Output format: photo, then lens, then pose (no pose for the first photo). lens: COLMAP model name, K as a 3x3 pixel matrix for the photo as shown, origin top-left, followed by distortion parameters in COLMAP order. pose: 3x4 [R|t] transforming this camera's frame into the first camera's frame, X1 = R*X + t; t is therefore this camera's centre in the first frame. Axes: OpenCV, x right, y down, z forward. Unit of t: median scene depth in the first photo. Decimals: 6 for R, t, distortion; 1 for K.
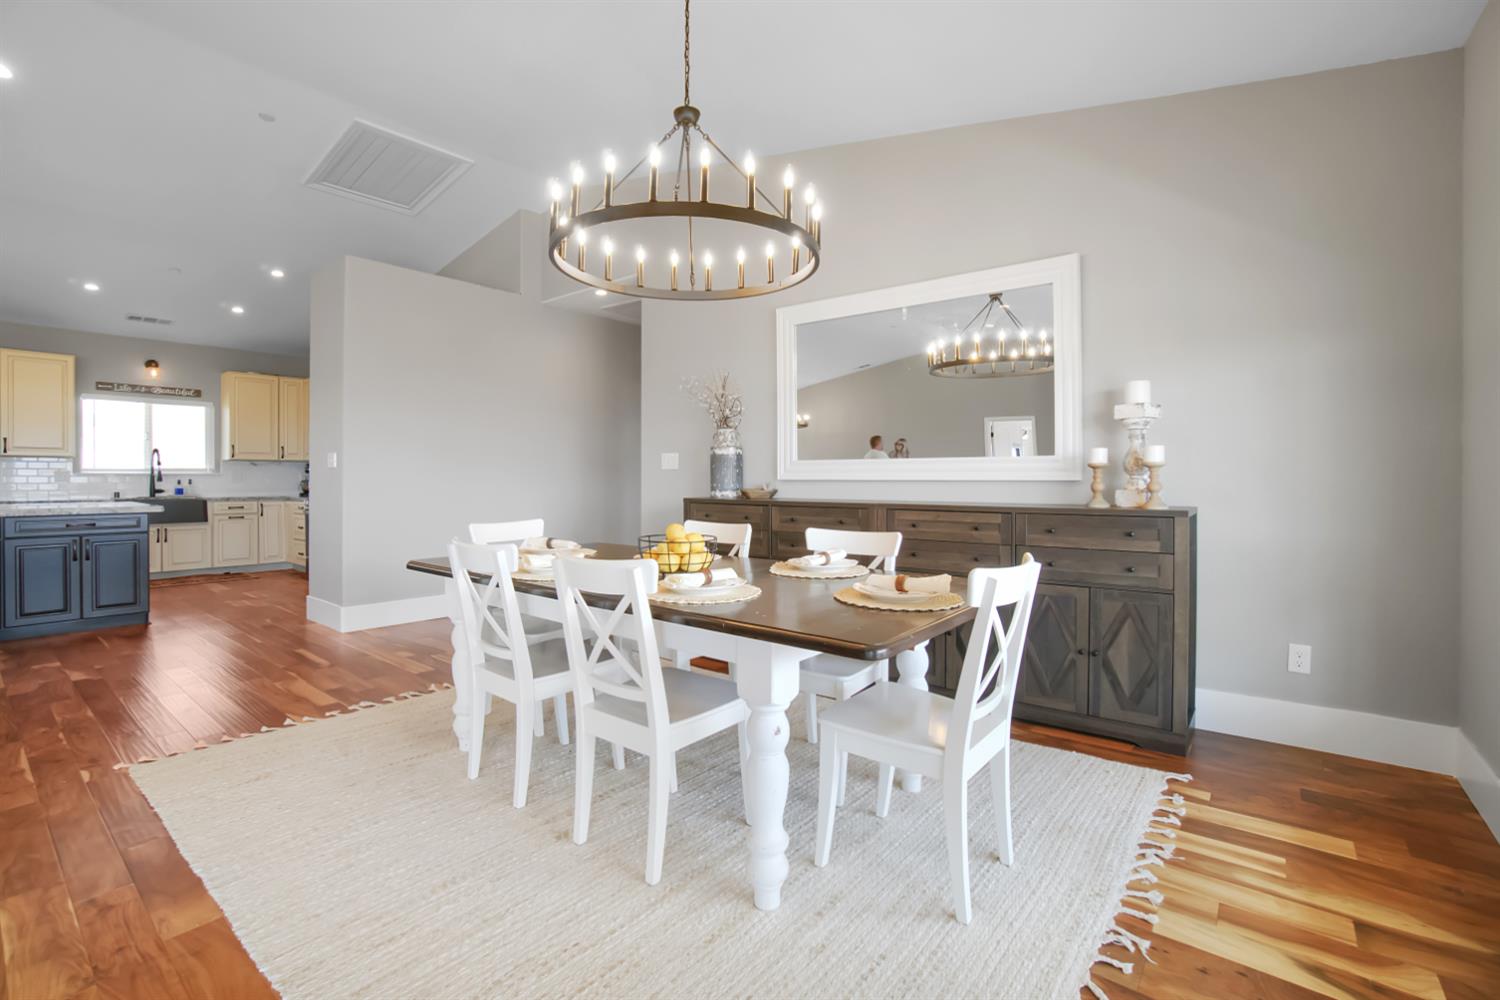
lens RADIAL K [[676.7, 0, 738.3], [0, 676.7, 484.3], [0, 0, 1]] dist [-0.024588, 0.003009]
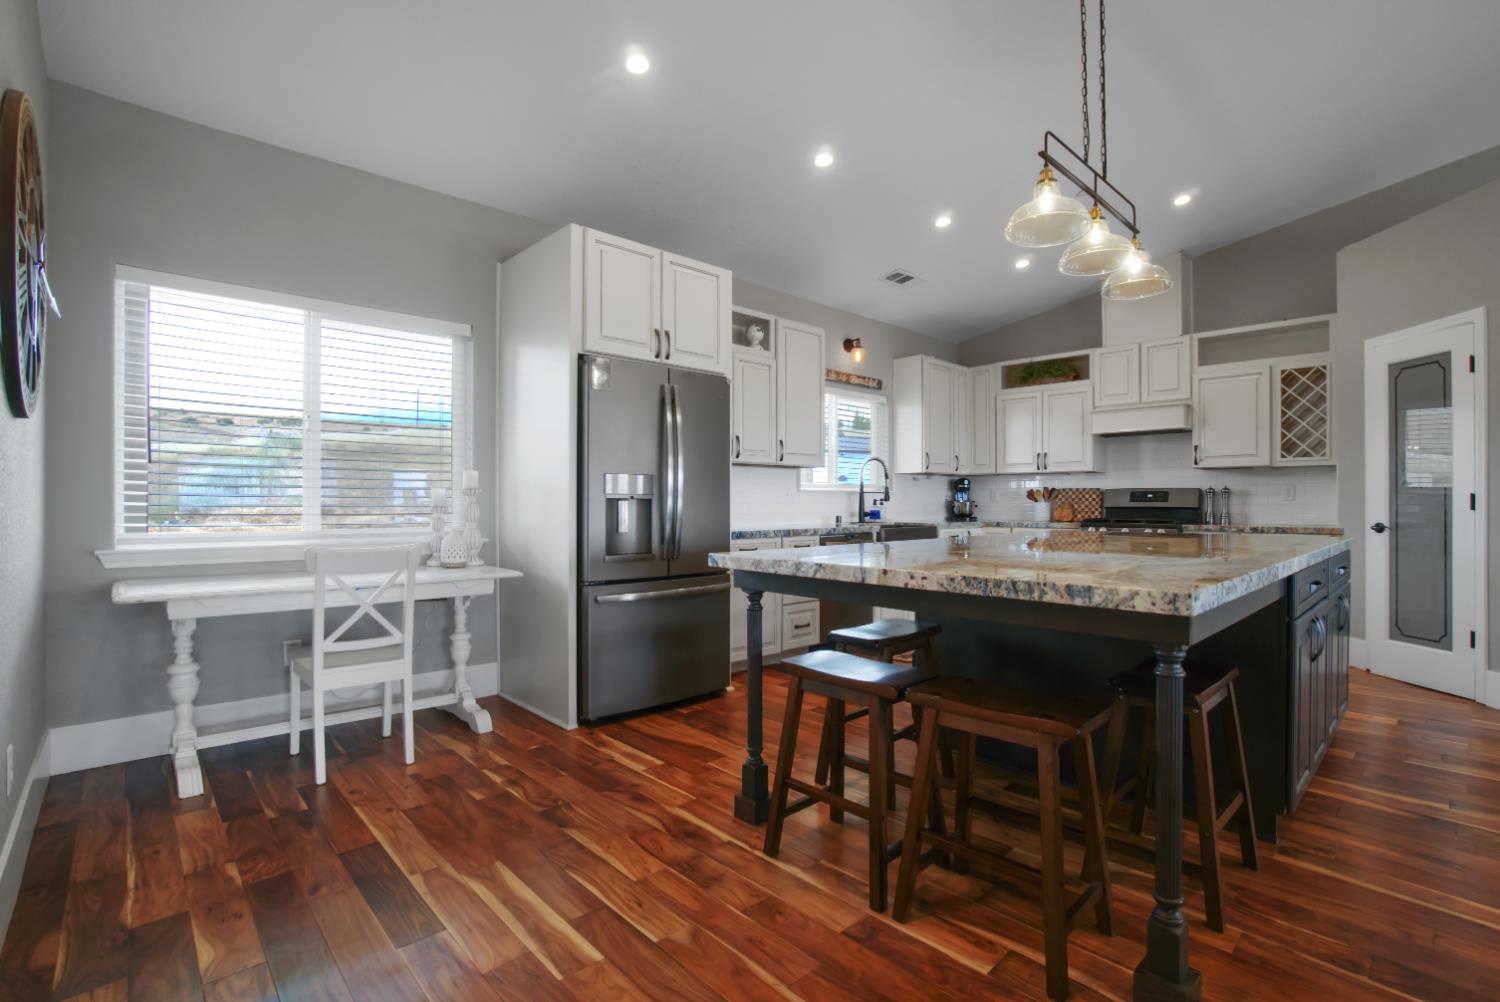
lens RADIAL K [[692.0, 0, 765.7], [0, 692.0, 506.4], [0, 0, 1]] dist [-0.045249, 0.007888]
pose [[0.994541, -0.003002, -0.104299, -0.904132], [0.002938, 0.999995, -0.000770, 0.001445], [0.104301, 0.000459, 0.994546, 0.222822]]
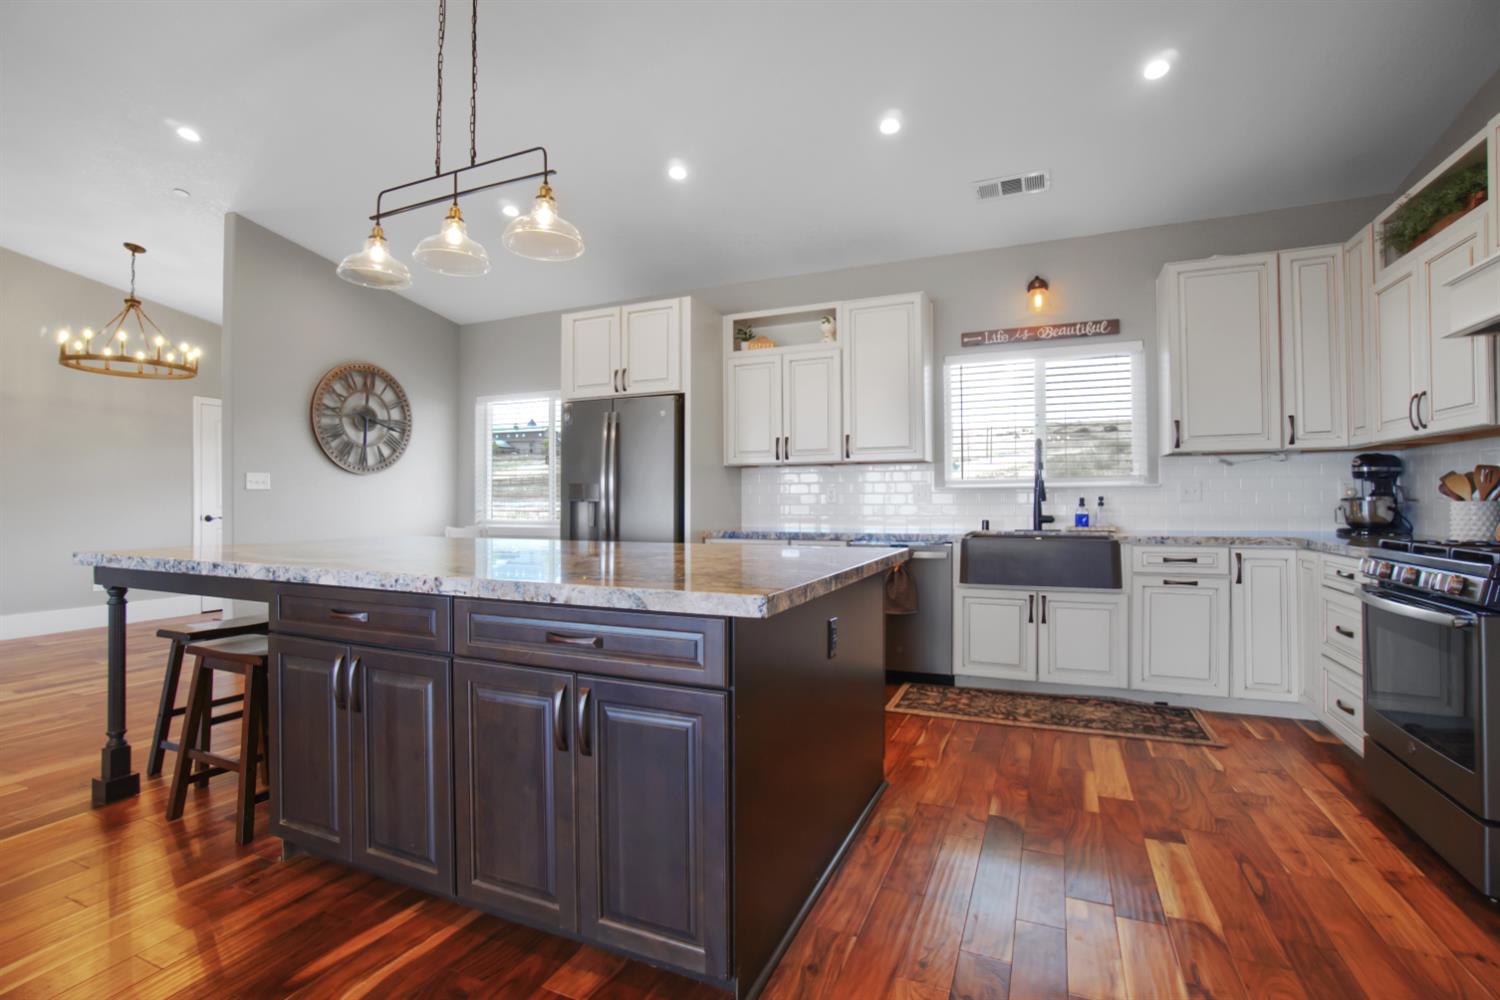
lens RADIAL K [[692.0, 0, 744.3], [0, 692.0, 497.3], [0, 0, 1]] dist [-0.045249, 0.007888]
pose [[0.269692, -0.010337, -0.962891, -0.412349], [-0.001388, 0.999937, -0.011123, -0.000777], [0.962946, 0.004336, 0.269661, 0.623015]]
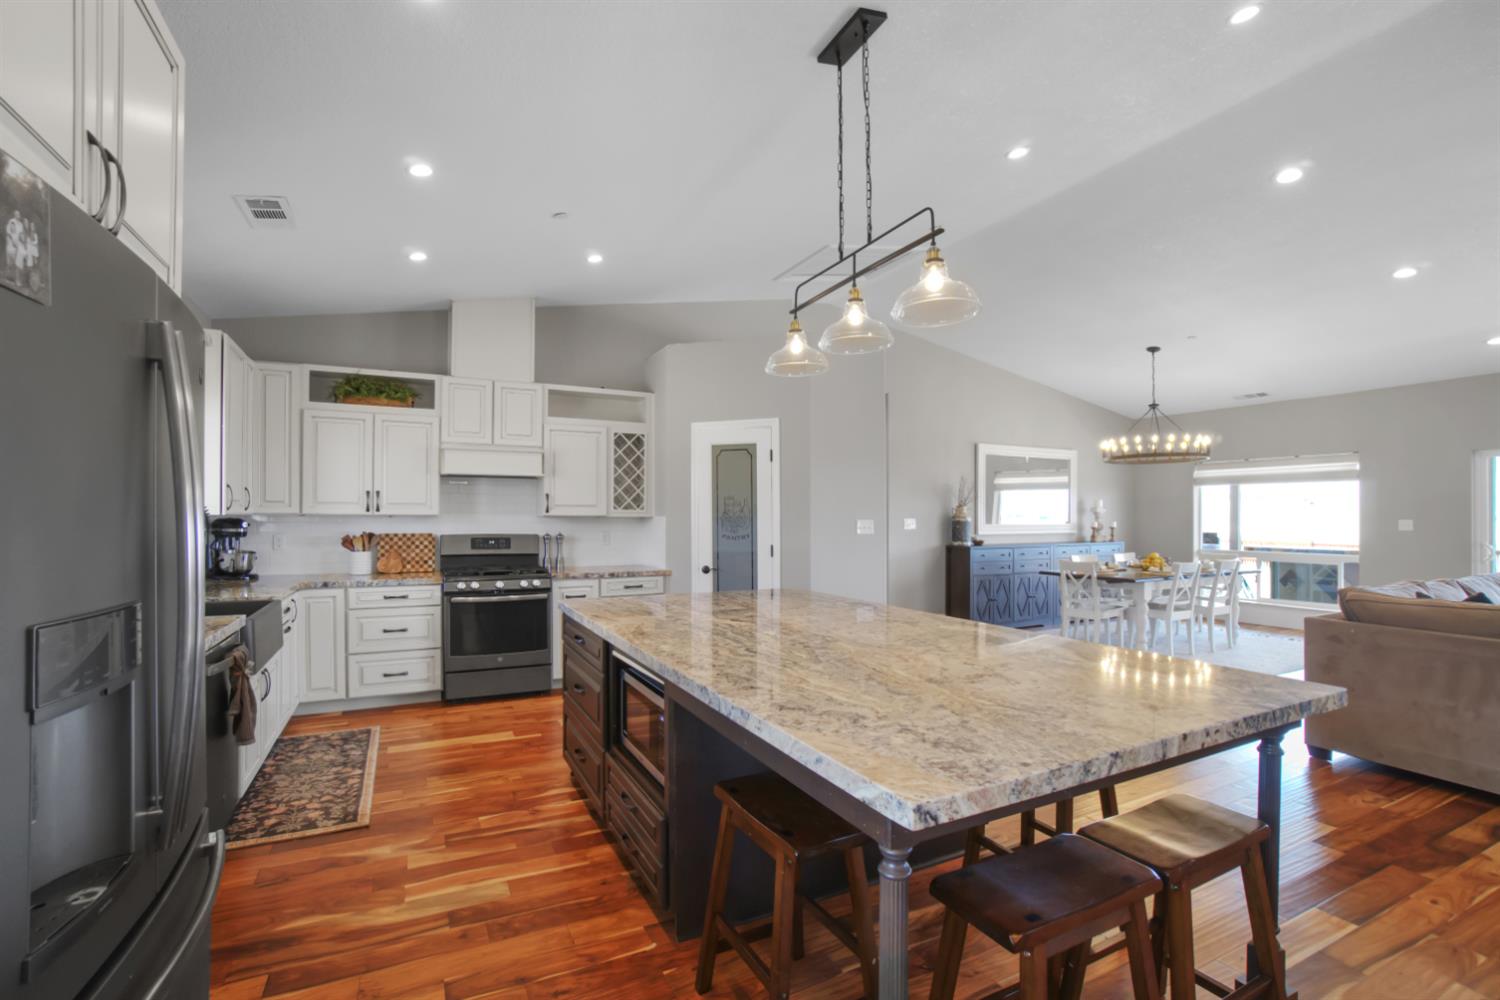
lens RADIAL K [[676.7, 0, 737.5], [0, 676.7, 519.5], [0, 0, 1]] dist [-0.024588, 0.003009]
pose [[0.413745, -0.006123, 0.910372, -1.101790], [0.003566, 0.999981, 0.005105, -0.036746], [-0.910386, 0.001134, 0.413759, 0.490247]]
